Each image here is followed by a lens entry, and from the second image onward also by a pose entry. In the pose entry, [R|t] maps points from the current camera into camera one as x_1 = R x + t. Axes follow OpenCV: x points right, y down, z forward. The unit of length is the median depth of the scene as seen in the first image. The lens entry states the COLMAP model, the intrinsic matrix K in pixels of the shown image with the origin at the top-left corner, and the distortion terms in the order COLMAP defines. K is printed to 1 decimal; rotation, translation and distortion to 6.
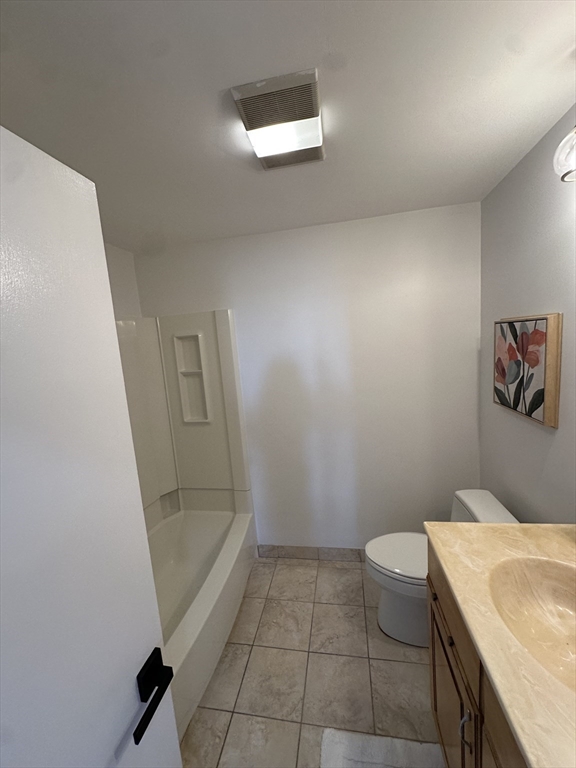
lens RADIAL K [[307.0, 0, 288.0], [0, 307.0, 384.0], [0, 0, 1]] dist [0.001094, 0.000052]
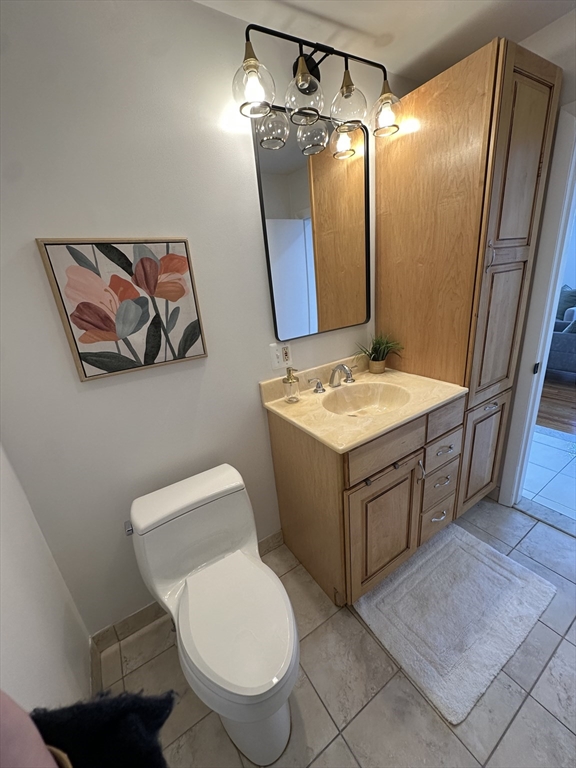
lens RADIAL K [[307.0, 0, 288.0], [0, 307.0, 384.0], [0, 0, 1]] dist [0.001094, 0.000052]
pose [[-0.669190, -0.105822, 0.735517, -0.083462], [0.237724, 0.907304, 0.346825, -0.062919], [-0.704039, 0.406942, -0.582002, 1.340479]]
